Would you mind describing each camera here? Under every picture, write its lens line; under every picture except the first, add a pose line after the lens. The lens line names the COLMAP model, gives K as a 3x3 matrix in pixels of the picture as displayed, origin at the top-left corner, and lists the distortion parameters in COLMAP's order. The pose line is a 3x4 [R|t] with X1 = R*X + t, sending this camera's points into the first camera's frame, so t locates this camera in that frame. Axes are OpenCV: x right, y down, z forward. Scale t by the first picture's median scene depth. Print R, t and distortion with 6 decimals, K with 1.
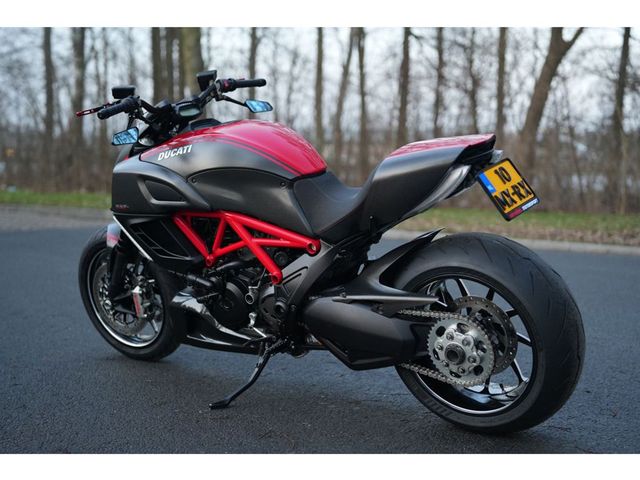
lens RADIAL K [[921.9, 0, 320.0], [0, 921.9, 240.0], [0, 0, 1]] dist [-0.097555, 1.187727]
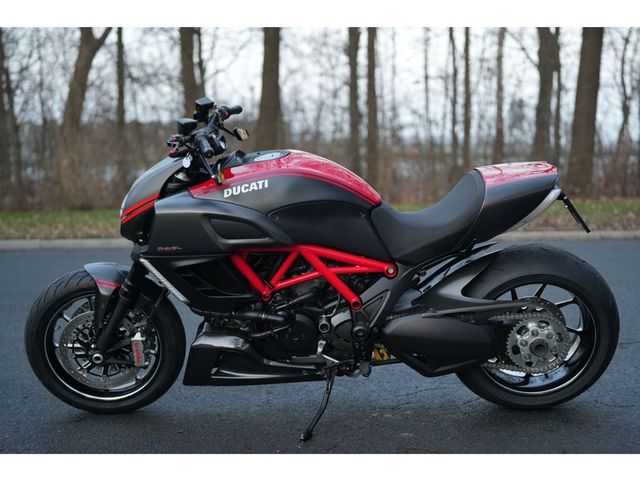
lens RADIAL K [[921.9, 0, 320.0], [0, 921.9, 240.0], [0, 0, 1]] dist [-0.097555, 1.187727]
pose [[0.804839, -0.087188, 0.587054, -0.680869], [0.080216, 0.996055, 0.037957, -0.072791], [-0.588048, 0.016542, 0.808657, 0.176432]]
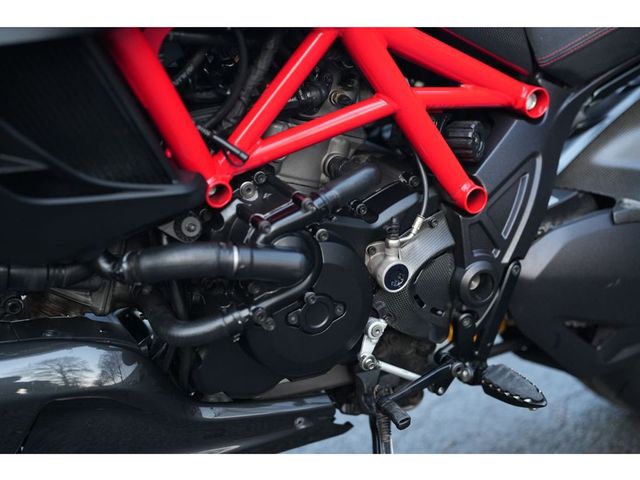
lens RADIAL K [[921.9, 0, 320.0], [0, 921.9, 240.0], [0, 0, 1]] dist [-0.097555, 1.187727]
pose [[0.413221, -0.160472, 0.896380, -0.385013], [0.118707, 0.985444, 0.121693, 0.007742], [-0.902861, 0.056121, 0.426255, 0.894869]]
